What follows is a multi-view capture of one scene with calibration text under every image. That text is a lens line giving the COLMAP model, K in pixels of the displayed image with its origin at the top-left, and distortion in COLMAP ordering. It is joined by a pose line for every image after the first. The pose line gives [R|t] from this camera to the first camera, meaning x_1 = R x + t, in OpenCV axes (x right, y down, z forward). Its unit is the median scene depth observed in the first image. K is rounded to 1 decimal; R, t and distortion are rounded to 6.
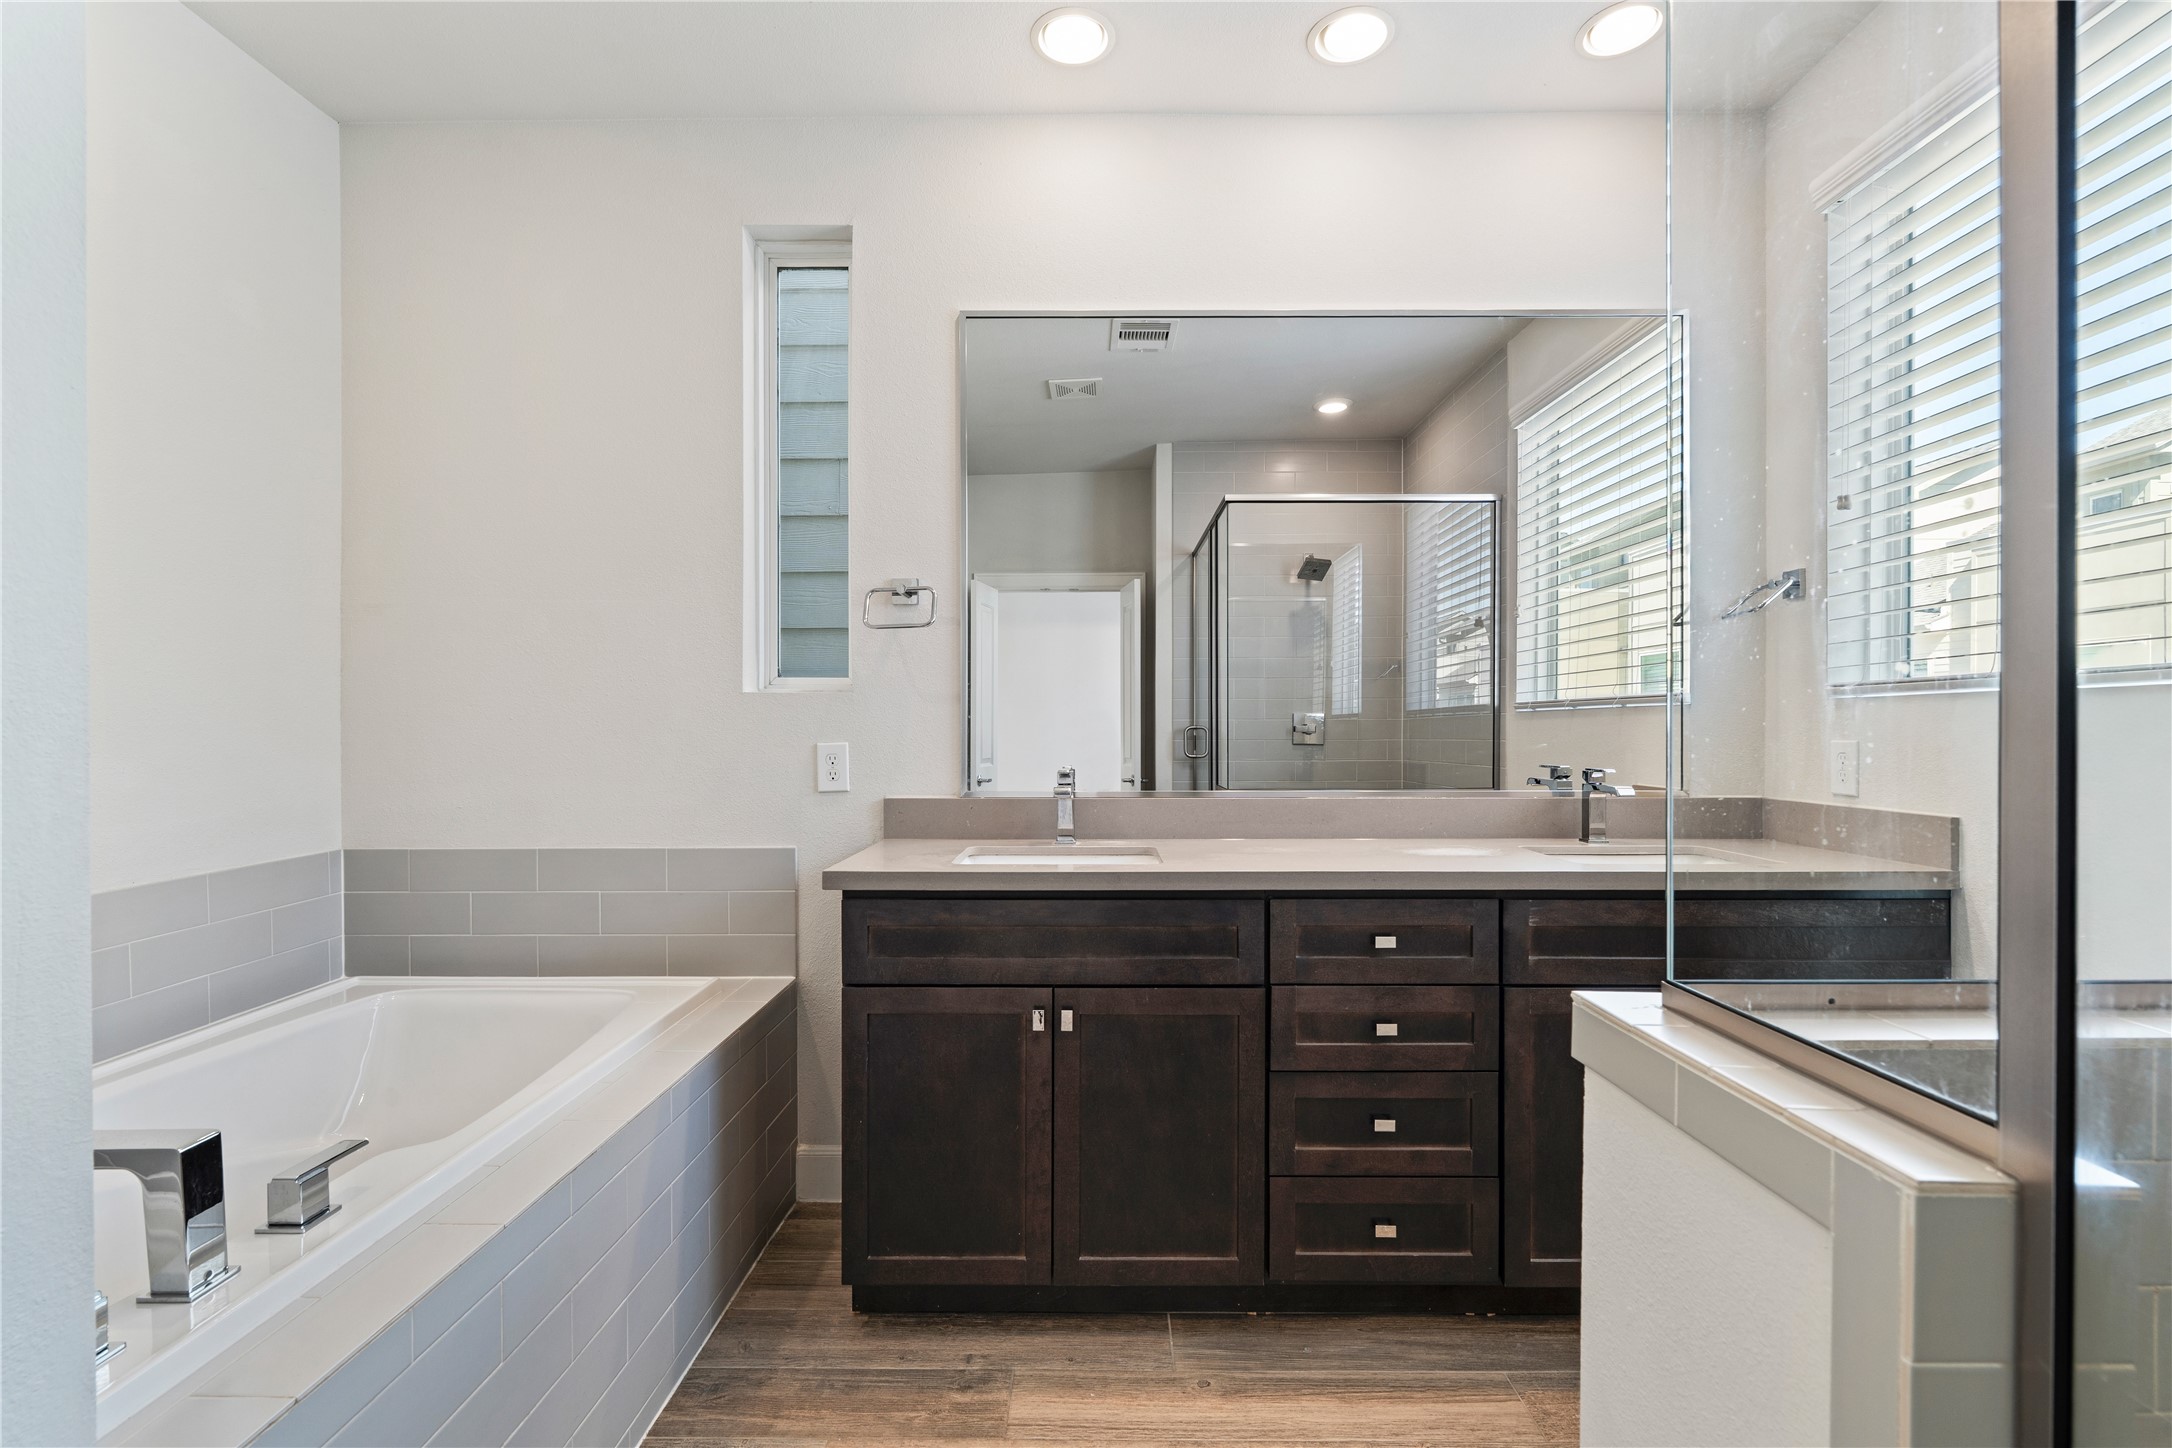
lens RADIAL K [[973.9, 0, 1081.2], [0, 973.9, 735.0], [0, 0, 1]] dist [-0.006277, 0.000434]
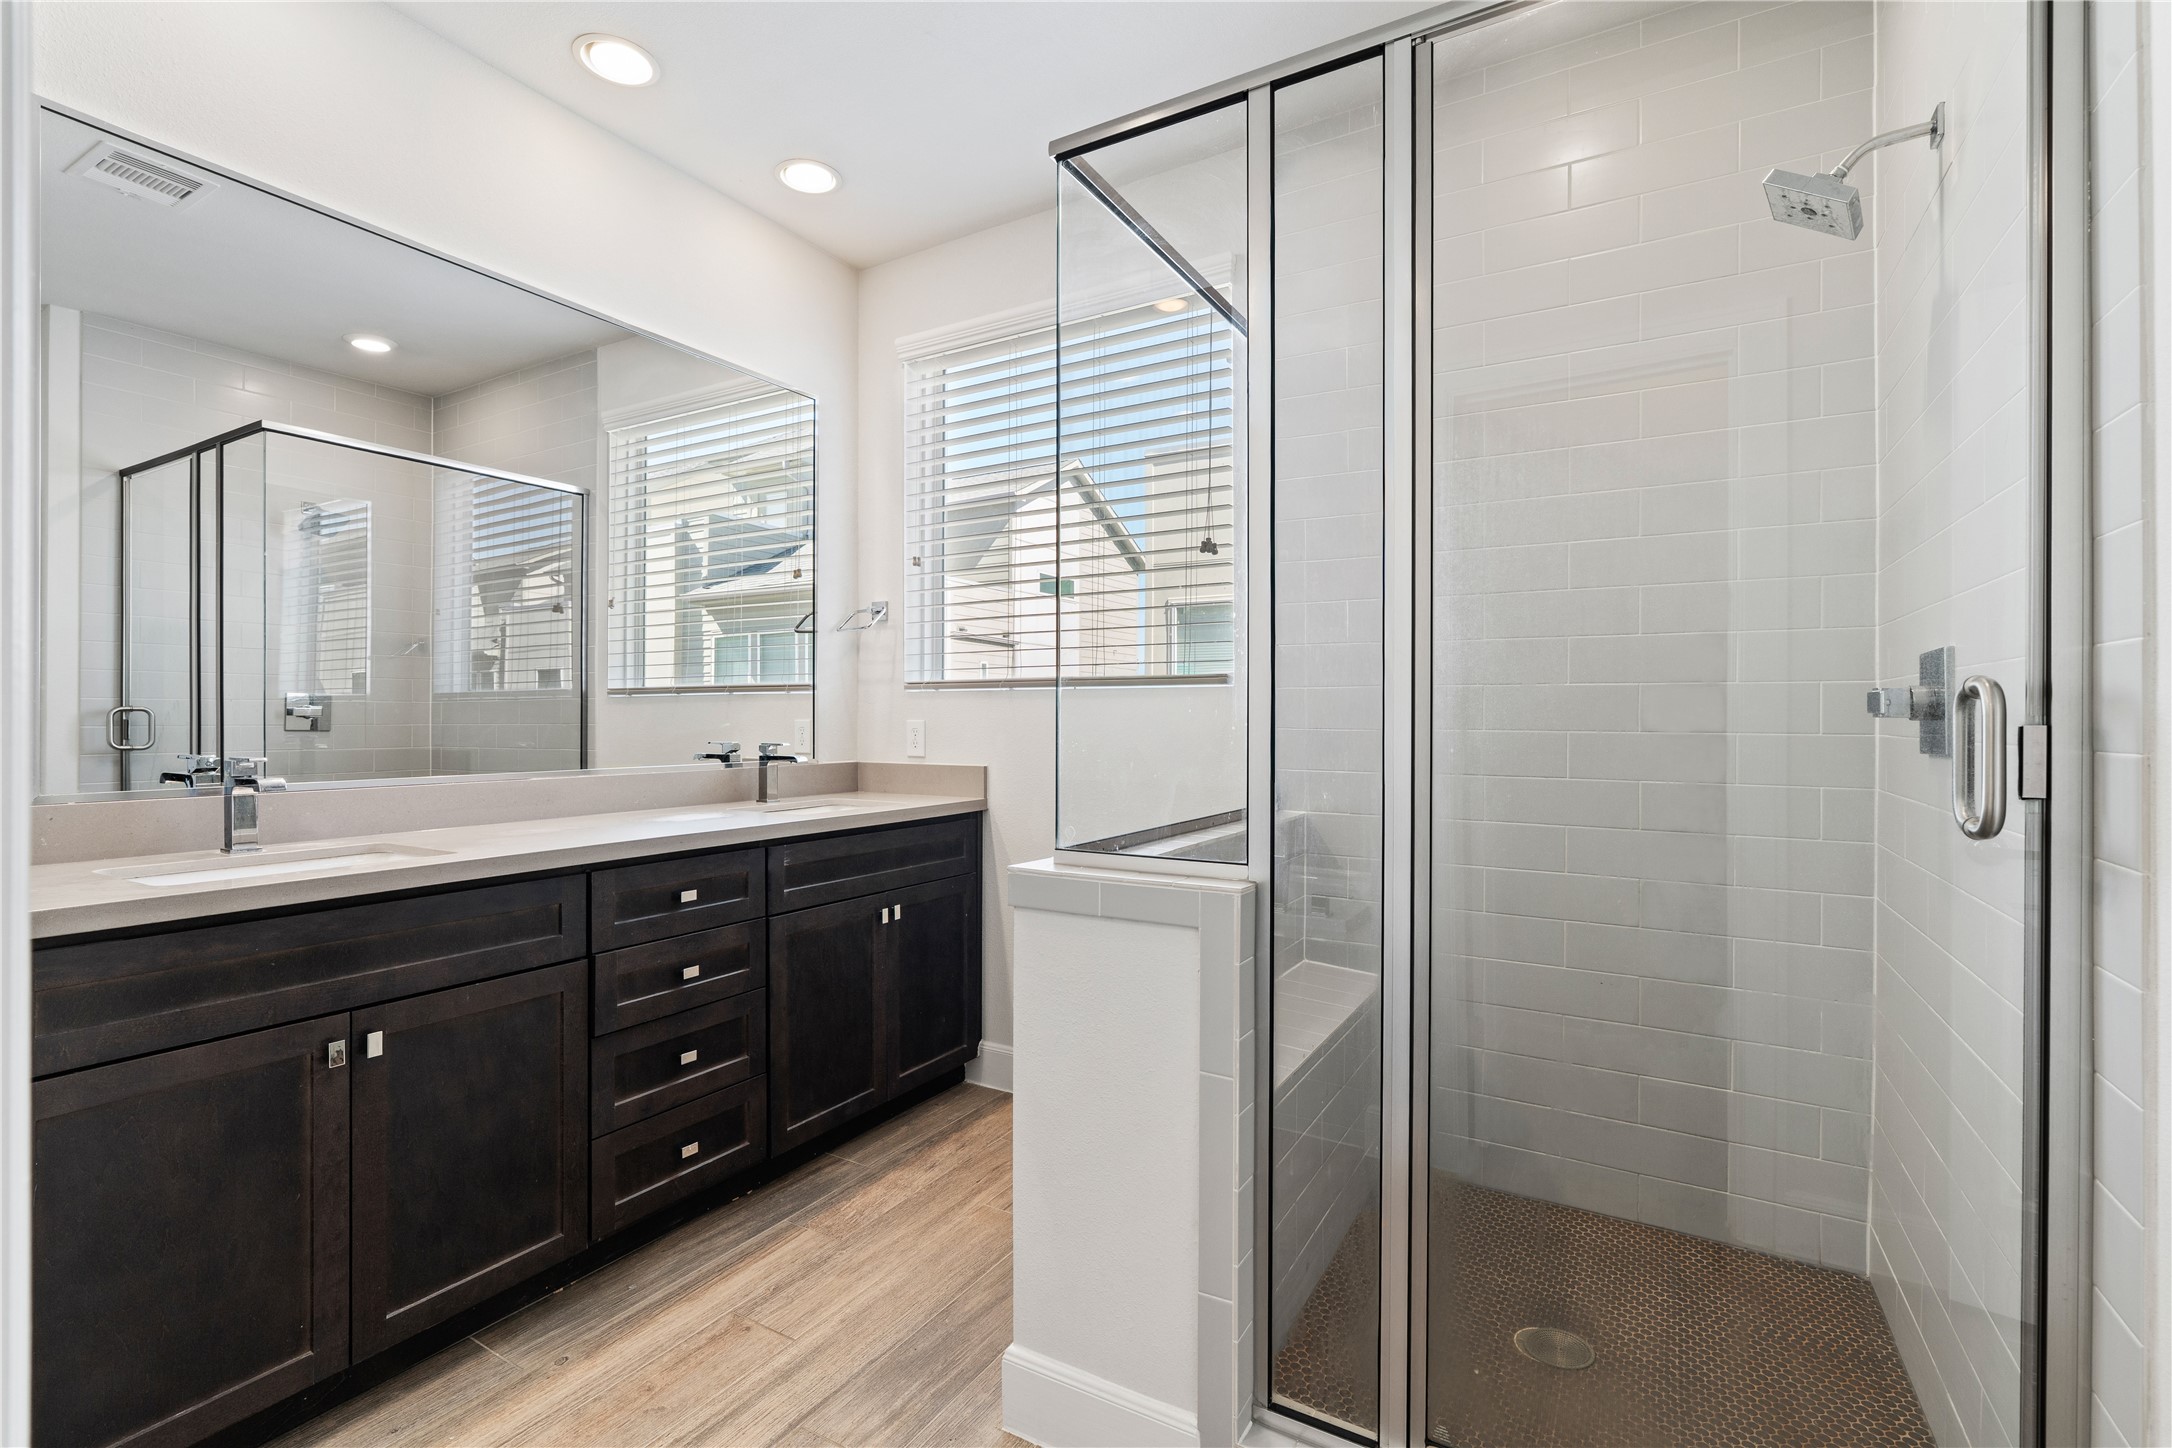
lens RADIAL K [[973.9, 0, 1072.8], [0, 973.9, 719.4], [0, 0, 1]] dist [-0.006277, 0.000434]
pose [[0.502572, 0.002972, 0.864530, -0.442530], [0.001077, 0.999991, -0.004063, 0.011512], [-0.864535, 0.002973, 0.502565, 0.038473]]
